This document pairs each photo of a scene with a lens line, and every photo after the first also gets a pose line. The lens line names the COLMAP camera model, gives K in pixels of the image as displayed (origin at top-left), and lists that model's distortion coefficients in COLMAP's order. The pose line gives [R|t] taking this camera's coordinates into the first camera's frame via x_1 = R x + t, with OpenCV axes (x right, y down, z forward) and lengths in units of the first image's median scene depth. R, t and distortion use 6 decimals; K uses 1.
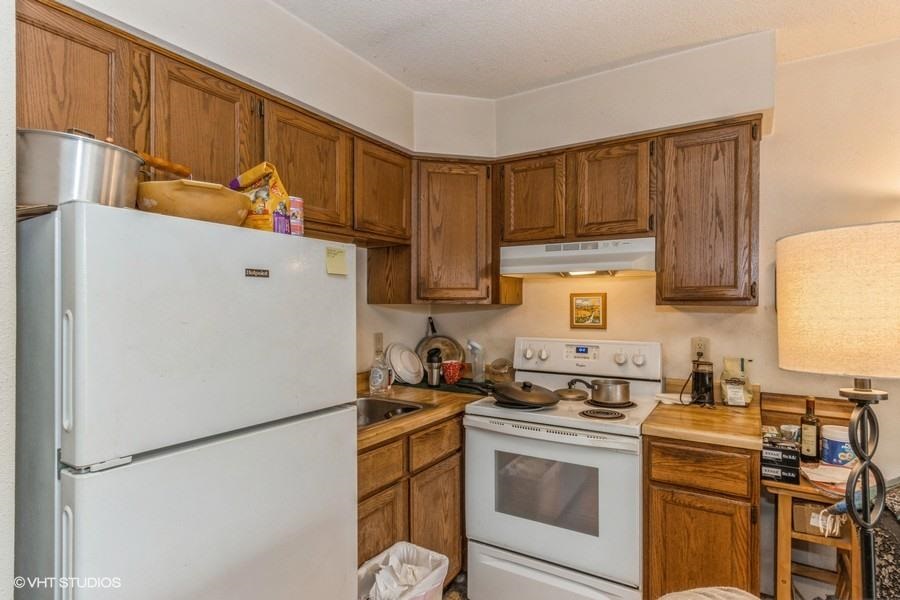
lens RADIAL K [[489.2, 0, 449.2], [0, 489.2, 298.7], [0, 0, 1]] dist [-0.001065, 0.000540]
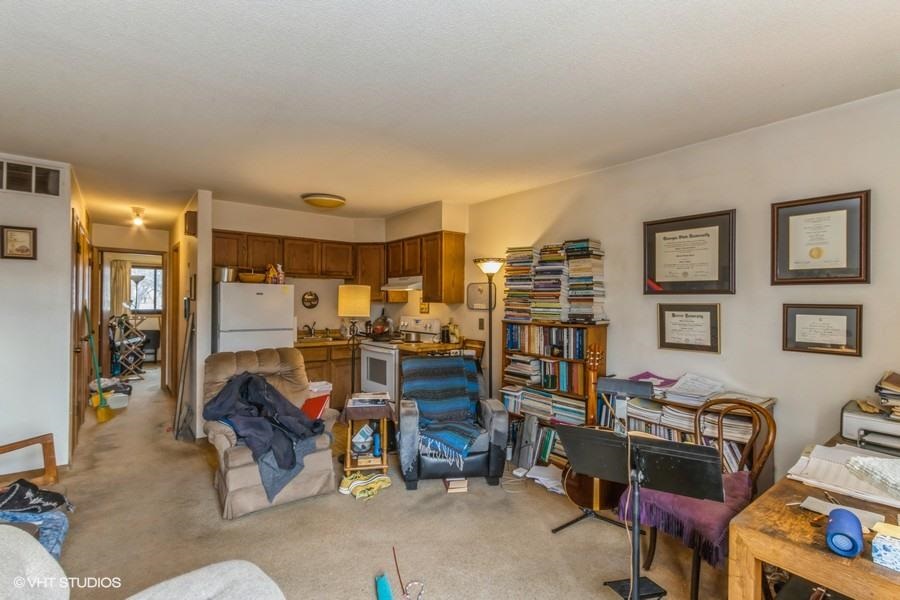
lens RADIAL K [[428.8, 0, 448.4], [0, 428.8, 295.6], [0, 0, 1]] dist [-0.003313, -0.000653]
pose [[0.938473, -0.005728, -0.345306, 1.441866], [0.005062, 0.999983, -0.002831, -0.017741], [0.345317, 0.000909, 0.938486, -1.141500]]
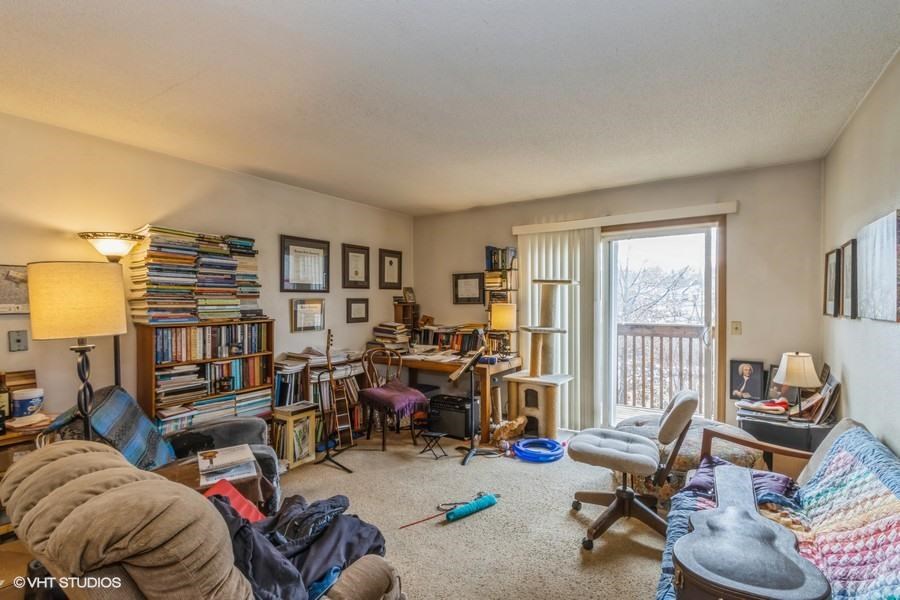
lens RADIAL K [[428.8, 0, 447.6], [0, 428.8, 304.1], [0, 0, 1]] dist [-0.003313, -0.000653]
pose [[0.018733, -0.015865, 0.999699, -0.391551], [0.002192, 0.999872, 0.015827, 0.002464], [-0.999822, 0.001895, 0.018765, -0.221831]]
